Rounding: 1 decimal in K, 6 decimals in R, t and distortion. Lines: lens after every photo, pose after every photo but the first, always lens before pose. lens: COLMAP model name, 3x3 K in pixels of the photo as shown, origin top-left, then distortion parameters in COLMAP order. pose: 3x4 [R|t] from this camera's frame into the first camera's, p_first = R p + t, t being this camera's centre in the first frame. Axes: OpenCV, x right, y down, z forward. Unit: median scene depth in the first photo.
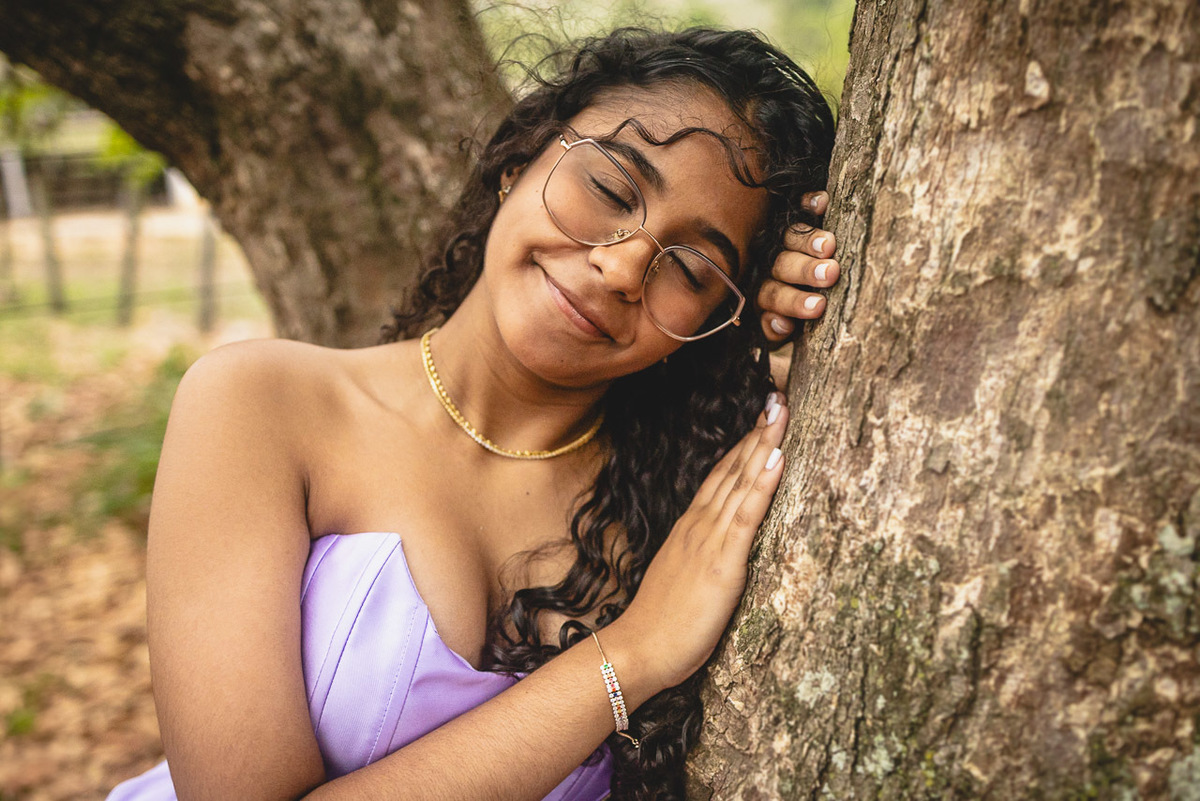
lens RADIAL K [[1205.0, 0, 604.5], [0, 1205.0, 414.0], [0, 0, 1]] dist [-0.019889, 0.000000]
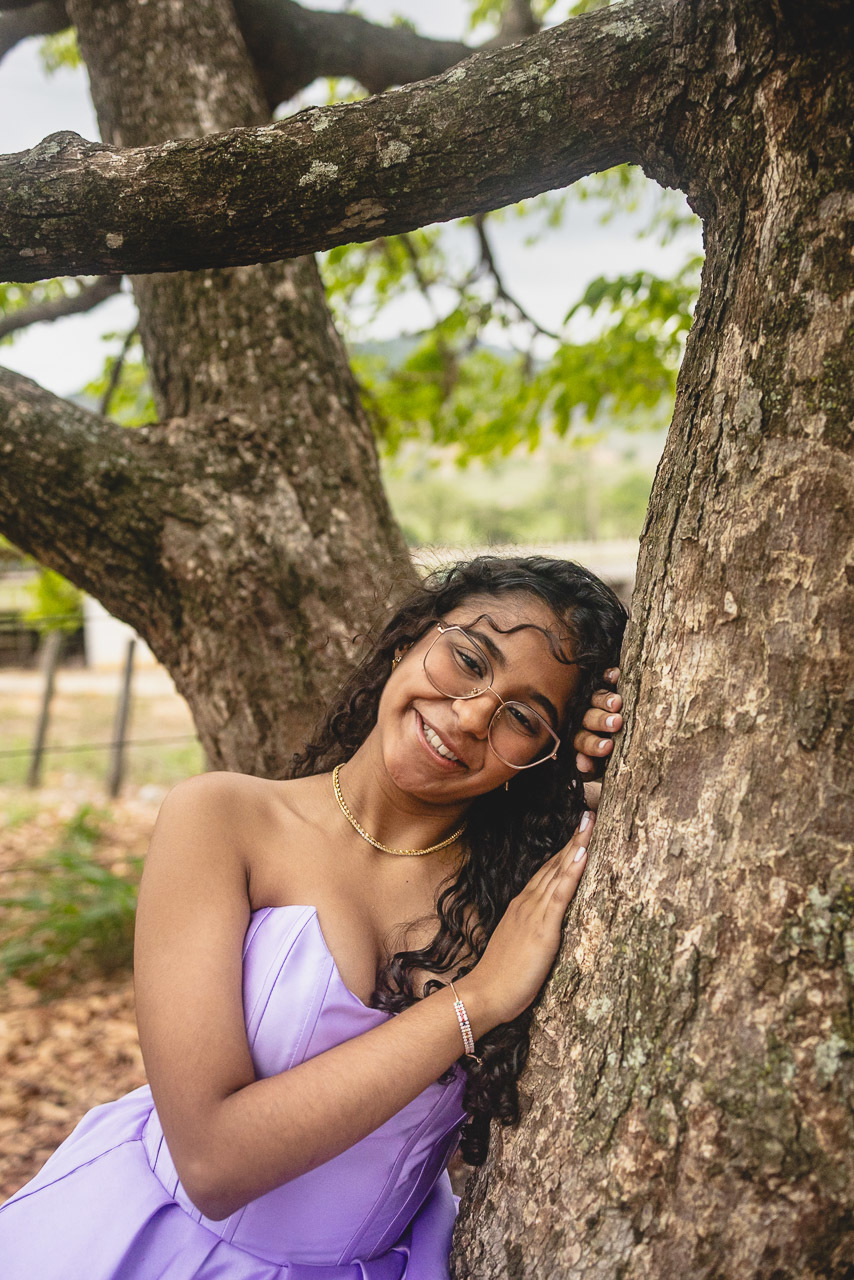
lens RADIAL K [[1285.3, 0, 433.2], [0, 1285.3, 631.0], [0, 0, 1]] dist [-0.019889, 0.000000]
pose [[0.996955, 0.017722, -0.075933, 0.086758], [-0.032751, 0.978936, -0.201526, 0.099915], [0.070762, 0.203399, 0.976535, -0.600282]]
